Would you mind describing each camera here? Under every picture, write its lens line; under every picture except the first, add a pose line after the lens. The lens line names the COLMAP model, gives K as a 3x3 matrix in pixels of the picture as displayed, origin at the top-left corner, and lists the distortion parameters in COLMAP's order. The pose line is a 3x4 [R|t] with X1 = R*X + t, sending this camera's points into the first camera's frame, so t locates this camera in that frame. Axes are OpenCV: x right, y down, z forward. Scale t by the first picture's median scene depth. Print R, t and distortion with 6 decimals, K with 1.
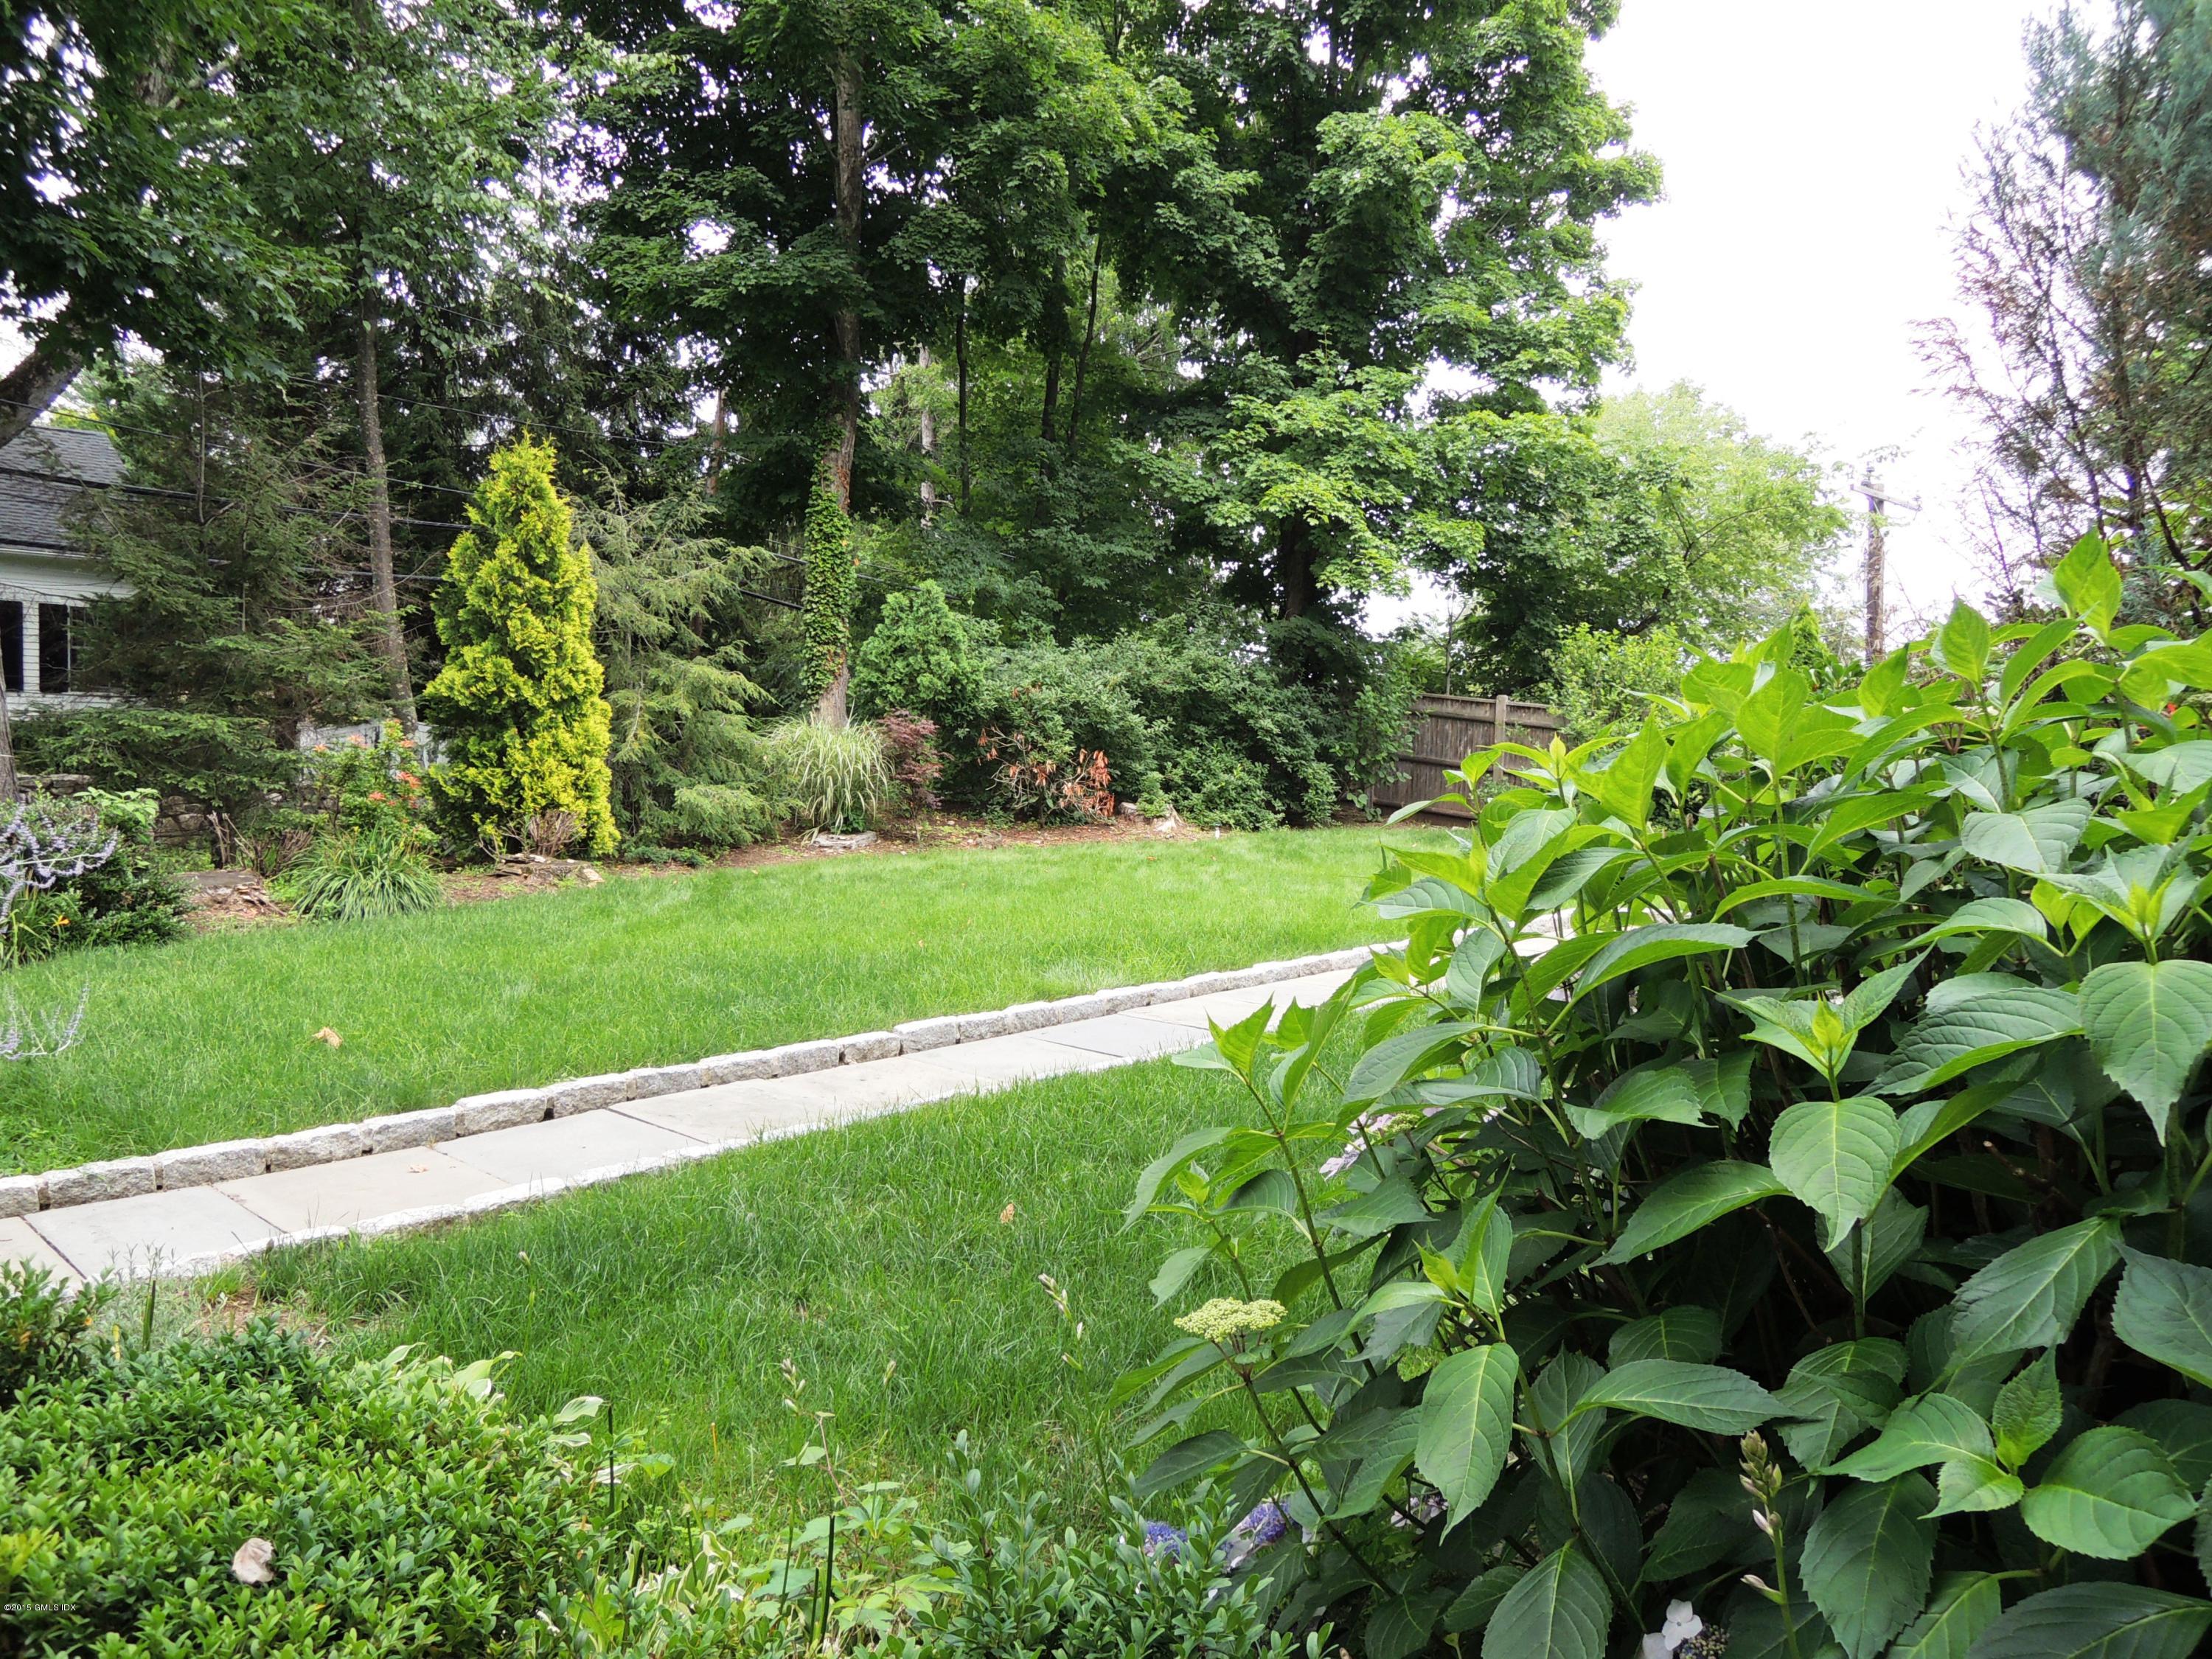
lens RADIAL K [[1578.5, 0, 1102.9], [0, 1578.5, 826.8], [0, 0, 1]] dist [-0.009054, -0.007196]
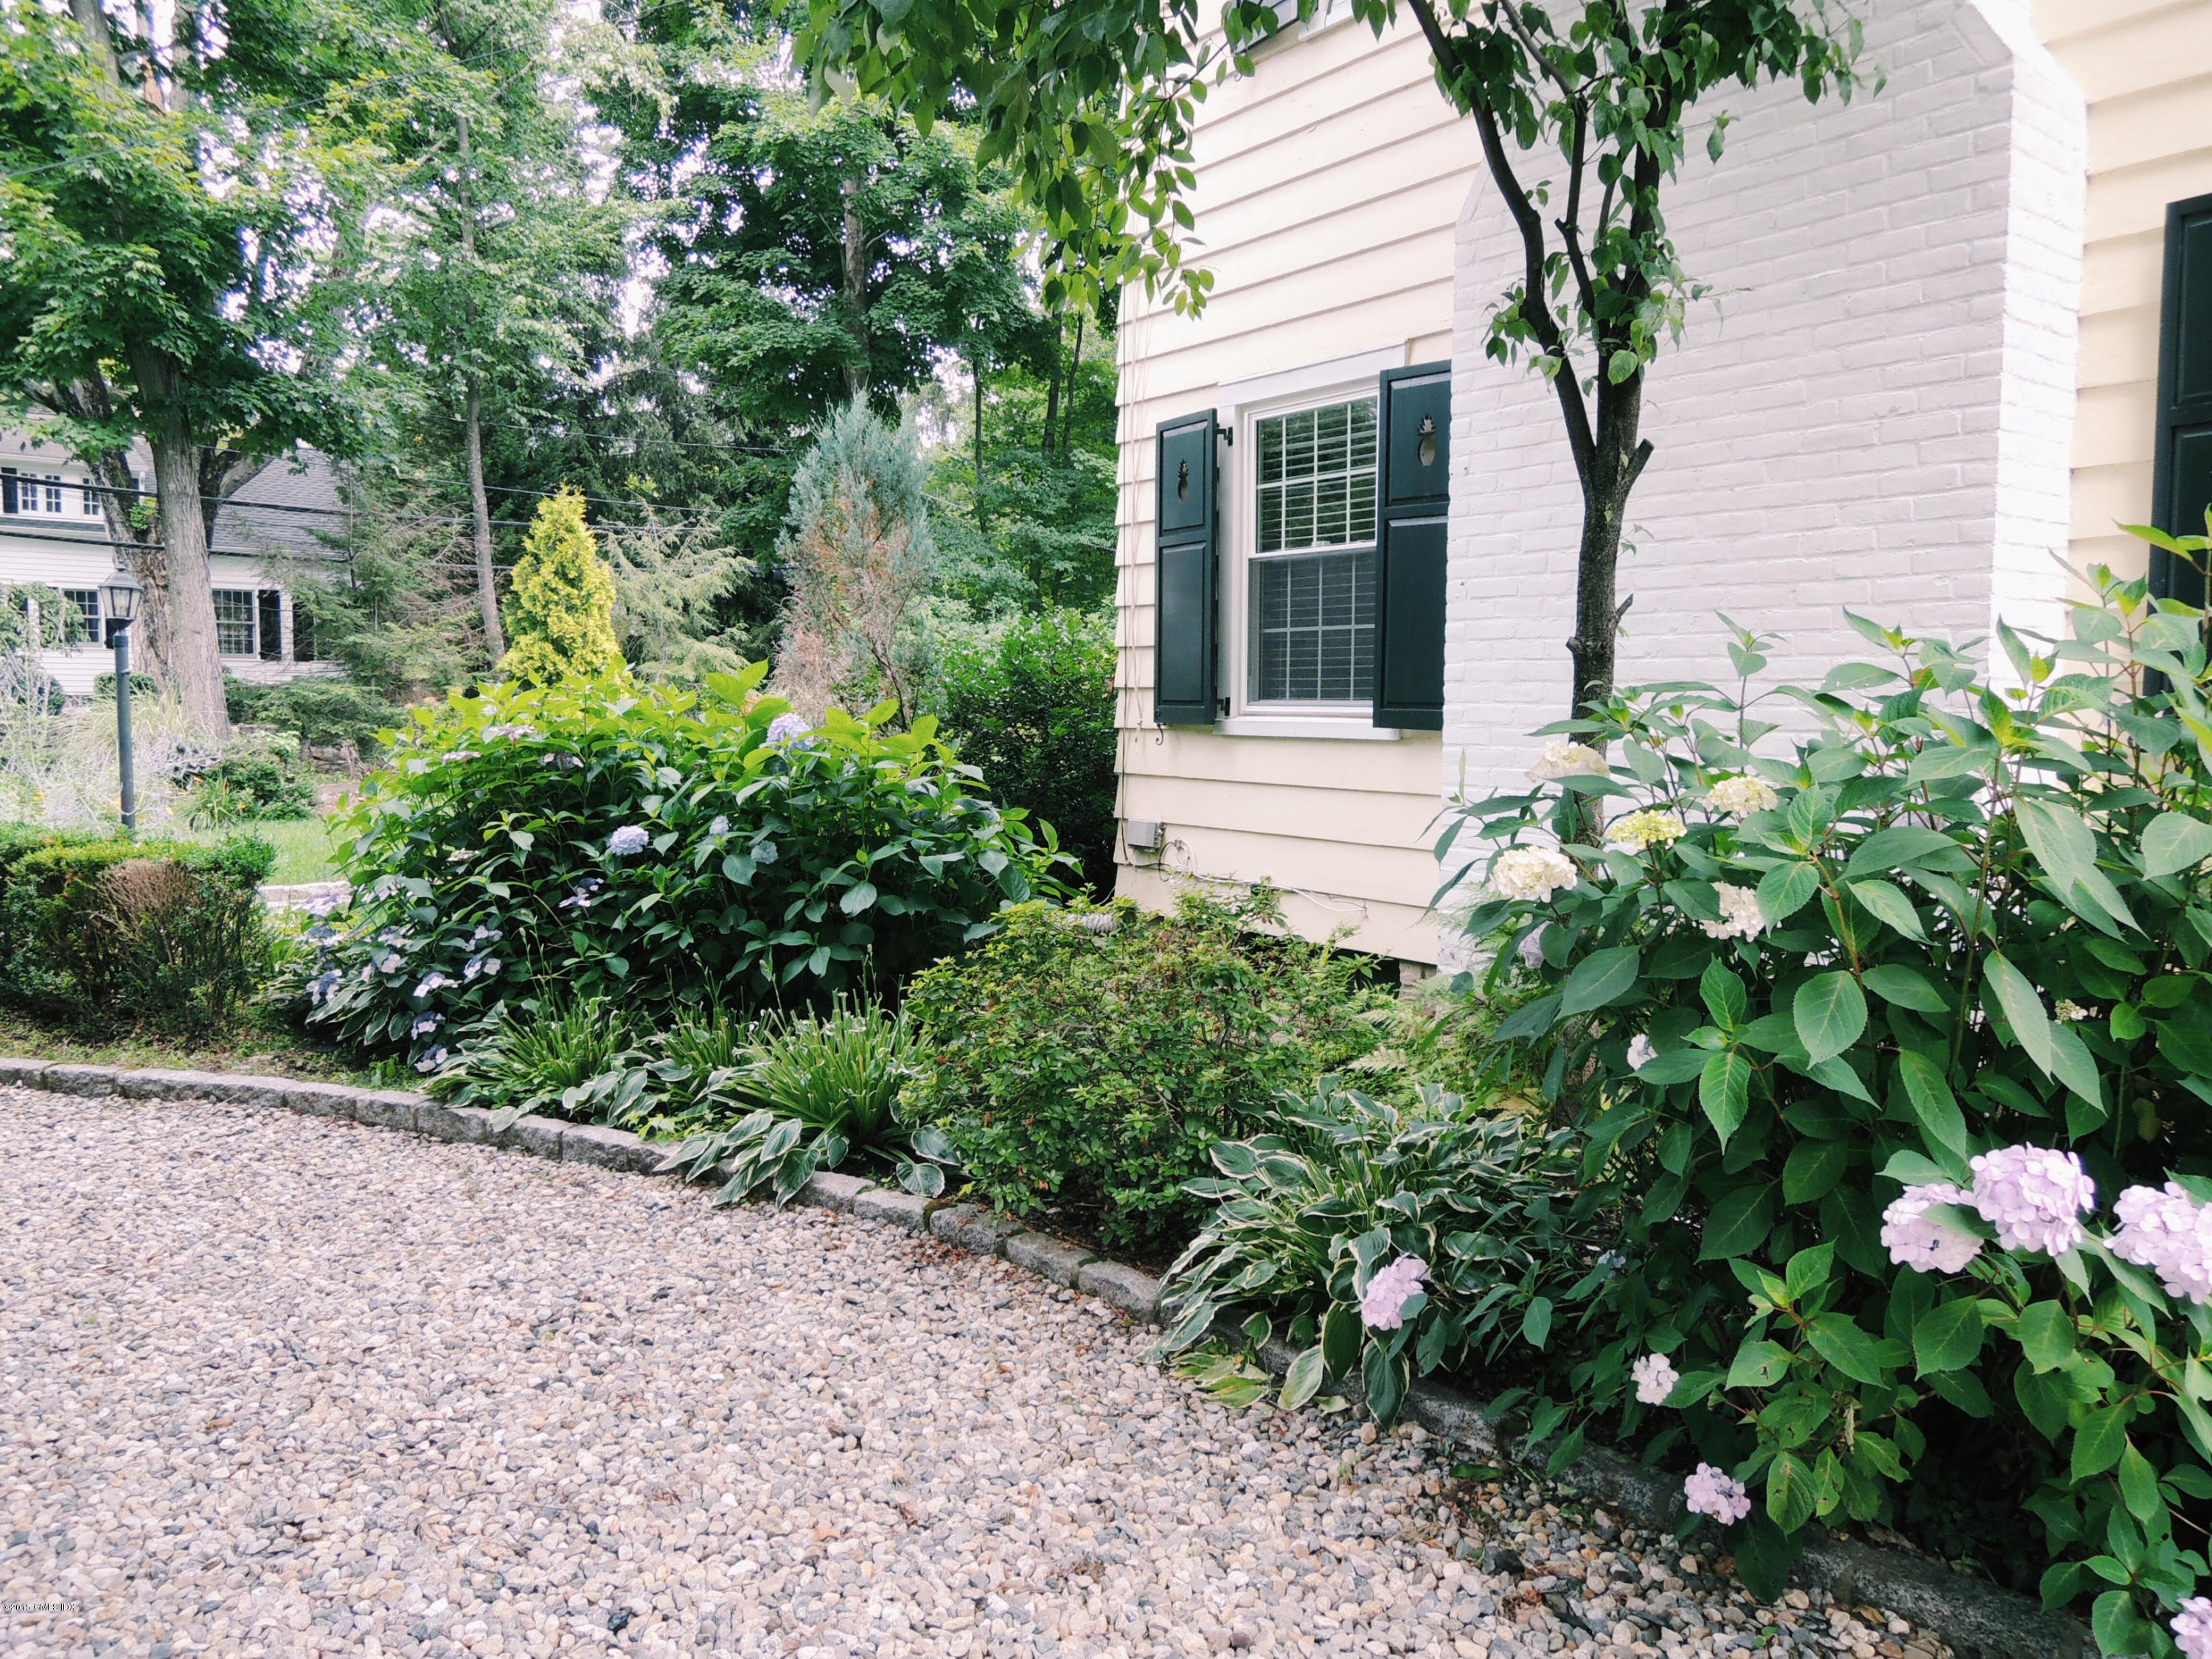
lens RADIAL K [[1570.9, 0, 1108.7], [0, 1570.9, 828.6], [0, 0, 1]] dist [-0.005678, -0.010021]
pose [[0.990235, 0.003908, -0.139352, 0.343954], [0.000851, 0.999419, 0.034075, 0.016454], [0.139404, -0.033861, 0.989657, -0.382599]]
